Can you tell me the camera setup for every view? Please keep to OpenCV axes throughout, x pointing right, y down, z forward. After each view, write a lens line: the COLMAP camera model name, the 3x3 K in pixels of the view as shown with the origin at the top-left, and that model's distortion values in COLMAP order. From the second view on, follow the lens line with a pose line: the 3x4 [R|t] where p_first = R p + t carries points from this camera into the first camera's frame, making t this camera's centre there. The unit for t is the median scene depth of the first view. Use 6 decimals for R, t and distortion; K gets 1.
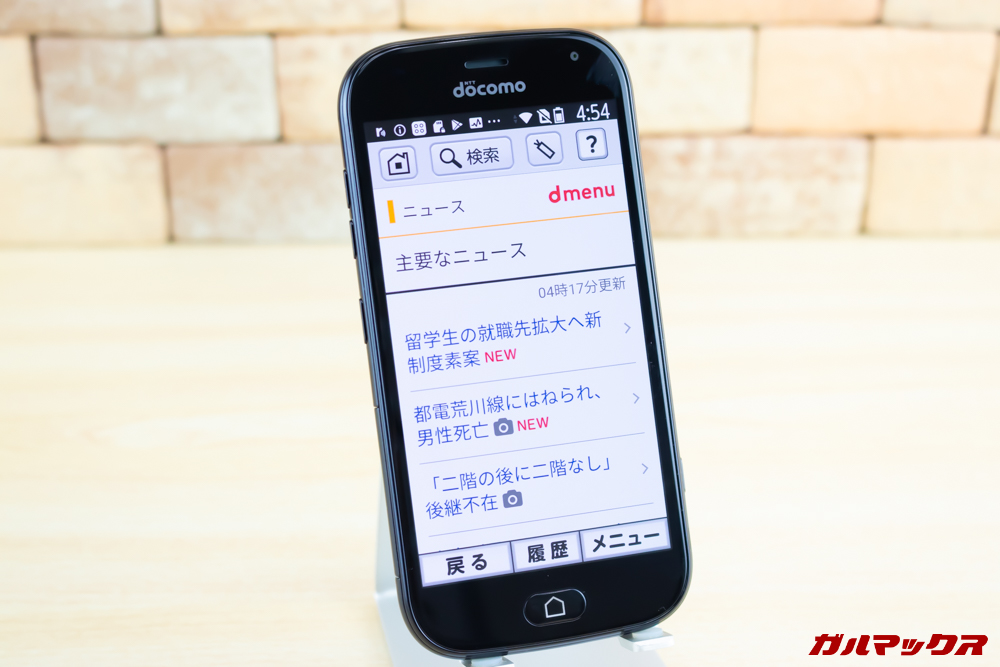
lens RADIAL K [[1856.8, 0, 500.0], [0, 1856.8, 333.5], [0, 0, 1]] dist [0.000015, -0.264738]
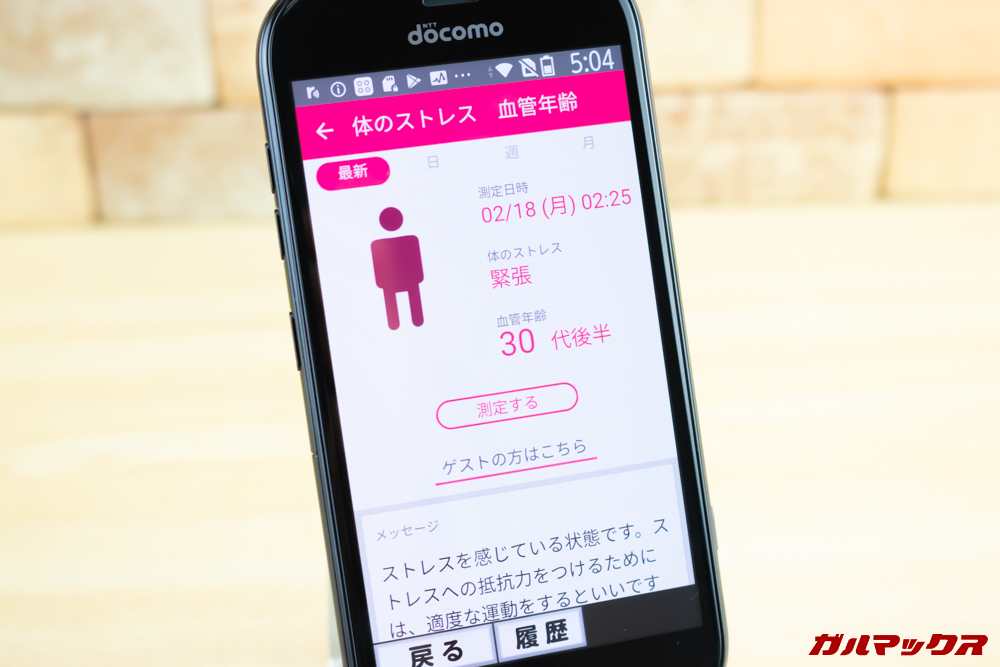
lens RADIAL K [[1754.4, 0, 500.0], [0, 1754.4, 333.5], [0, 0, 1]] dist [-0.037479, 0.061492]
pose [[0.999667, -0.018824, 0.017644, -0.002471], [0.018294, 0.999390, 0.029754, -0.029491], [-0.018193, -0.029422, 0.999402, 0.276666]]
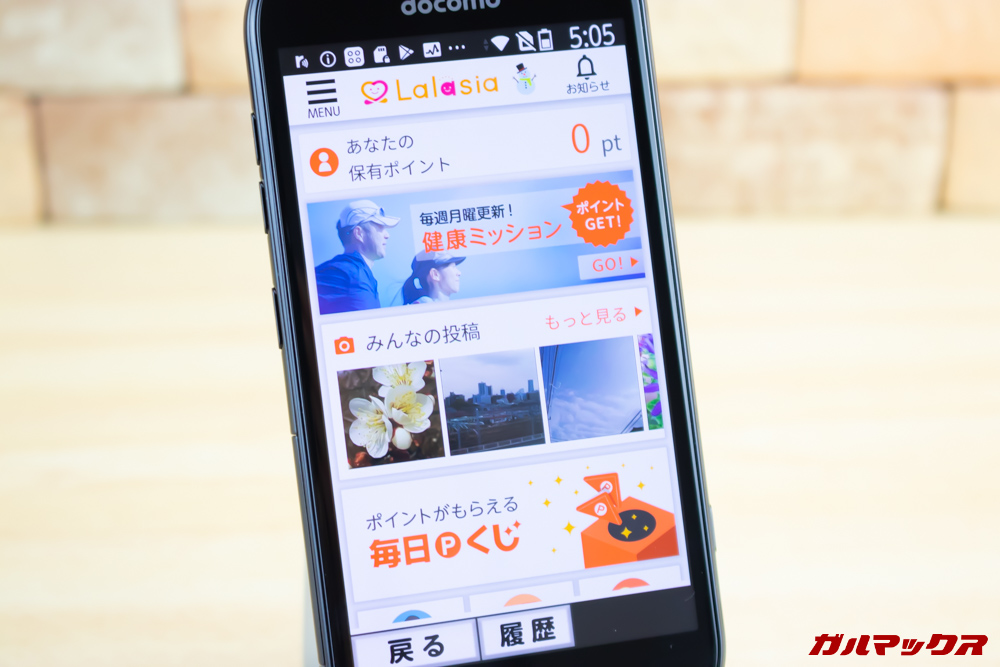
lens RADIAL K [[2233.3, 0, 500.0], [0, 2233.3, 333.5], [0, 0, 1]] dist [0.012431, -0.110423]
pose [[0.999950, 0.002093, 0.009798, 0.005470], [-0.002040, 0.999983, -0.005382, 0.003591], [-0.009809, 0.005362, 0.999938, 0.115329]]
